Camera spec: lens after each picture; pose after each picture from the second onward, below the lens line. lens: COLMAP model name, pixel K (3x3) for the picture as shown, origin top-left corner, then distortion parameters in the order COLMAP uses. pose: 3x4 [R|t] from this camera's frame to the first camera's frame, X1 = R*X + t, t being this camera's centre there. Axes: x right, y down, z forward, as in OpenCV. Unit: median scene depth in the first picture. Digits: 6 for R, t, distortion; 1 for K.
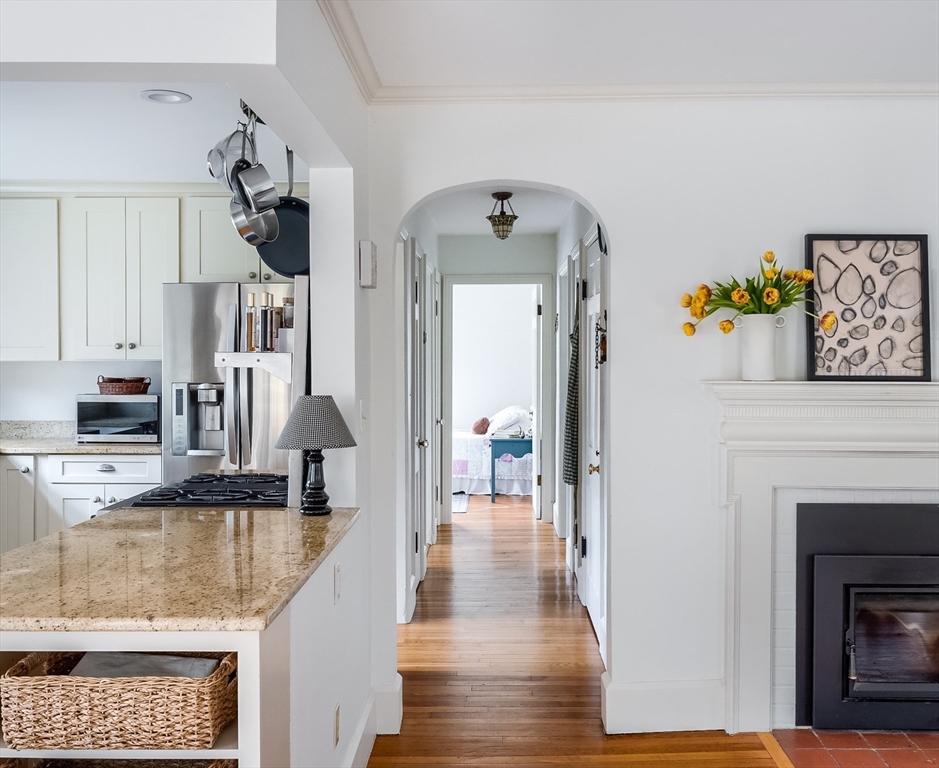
lens RADIAL K [[951.2, 0, 483.0], [0, 951.2, 368.0], [0, 0, 1]] dist [0.013678, -0.034453]
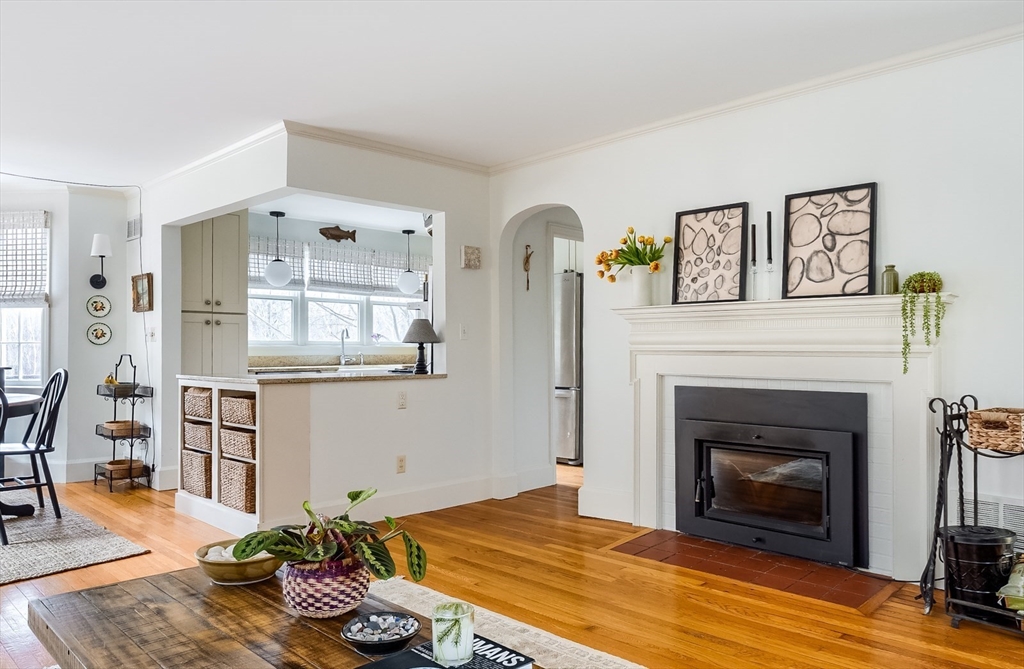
lens RADIAL K [[712.8, 0, 542.7], [0, 712.8, 342.7], [0, 0, 1]] dist [0.002214, 0.001550]
pose [[0.730200, -0.009342, -0.683170, 0.975215], [-0.005903, 0.999783, -0.019981, 0.097221], [0.683208, 0.018623, 0.729986, 0.001593]]
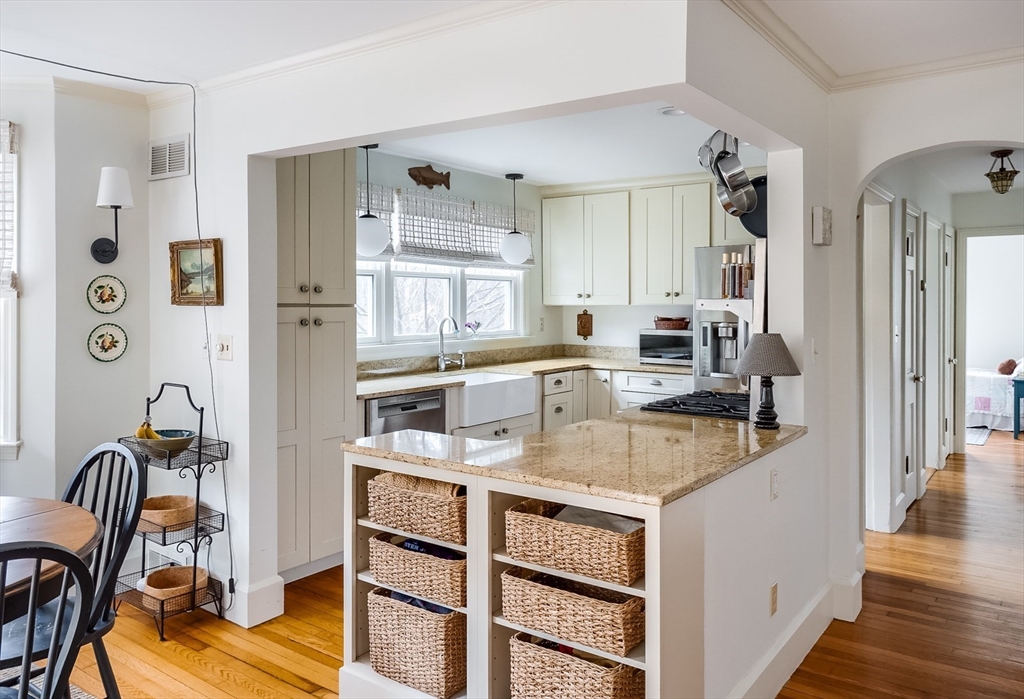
lens RADIAL K [[741.7, 0, 542.2], [0, 741.7, 306.4], [0, 0, 1]] dist [0.004266, -0.001027]
pose [[0.824997, 0.004904, -0.565115, 0.113588], [-0.008520, 0.999957, -0.003761, -0.000408], [0.565072, 0.007917, 0.825003, 0.021027]]
